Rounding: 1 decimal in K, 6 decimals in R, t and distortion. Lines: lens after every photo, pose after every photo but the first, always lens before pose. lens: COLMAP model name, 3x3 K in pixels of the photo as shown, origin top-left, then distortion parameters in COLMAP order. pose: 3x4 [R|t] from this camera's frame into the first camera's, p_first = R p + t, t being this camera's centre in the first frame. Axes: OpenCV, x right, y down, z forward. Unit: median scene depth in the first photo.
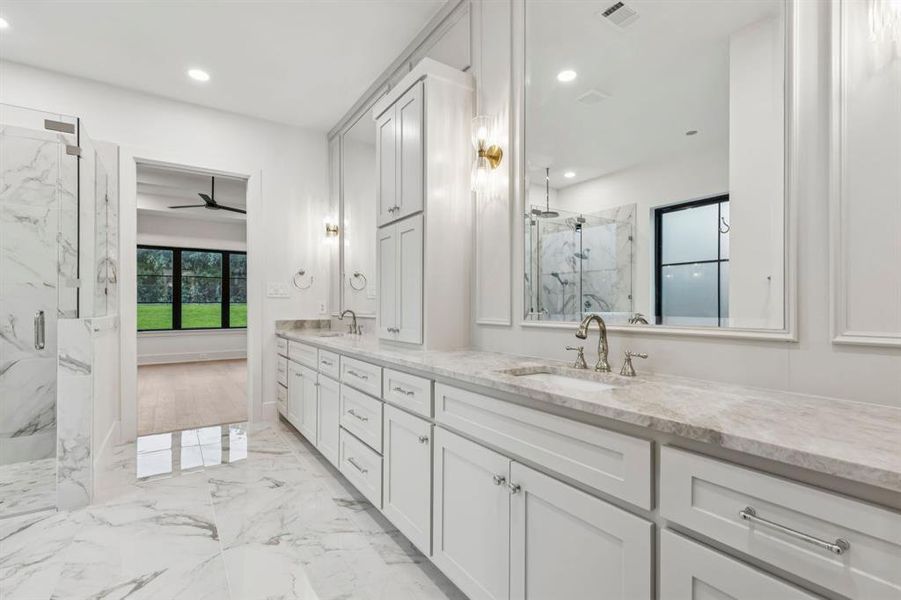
lens RADIAL K [[408.9, 0, 449.4], [0, 408.9, 303.6], [0, 0, 1]] dist [0.005827, 0.000344]
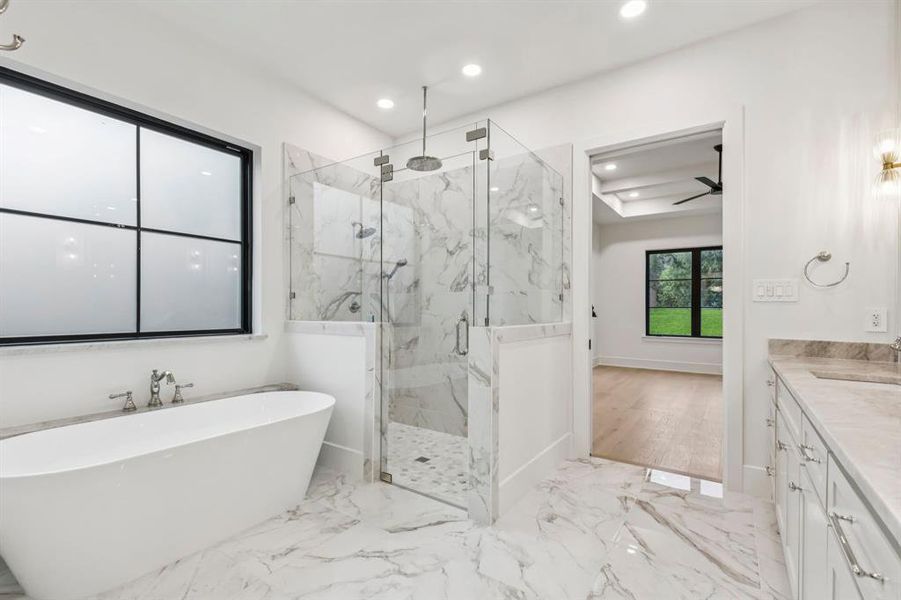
lens RADIAL K [[408.9, 0, 447.2], [0, 408.9, 306.4], [0, 0, 1]] dist [0.005827, 0.000344]
pose [[0.365640, 0.001228, -0.930756, -0.030444], [-0.004158, 0.999991, -0.000314, -0.007467], [0.930747, 0.003985, 0.365642, 0.413708]]
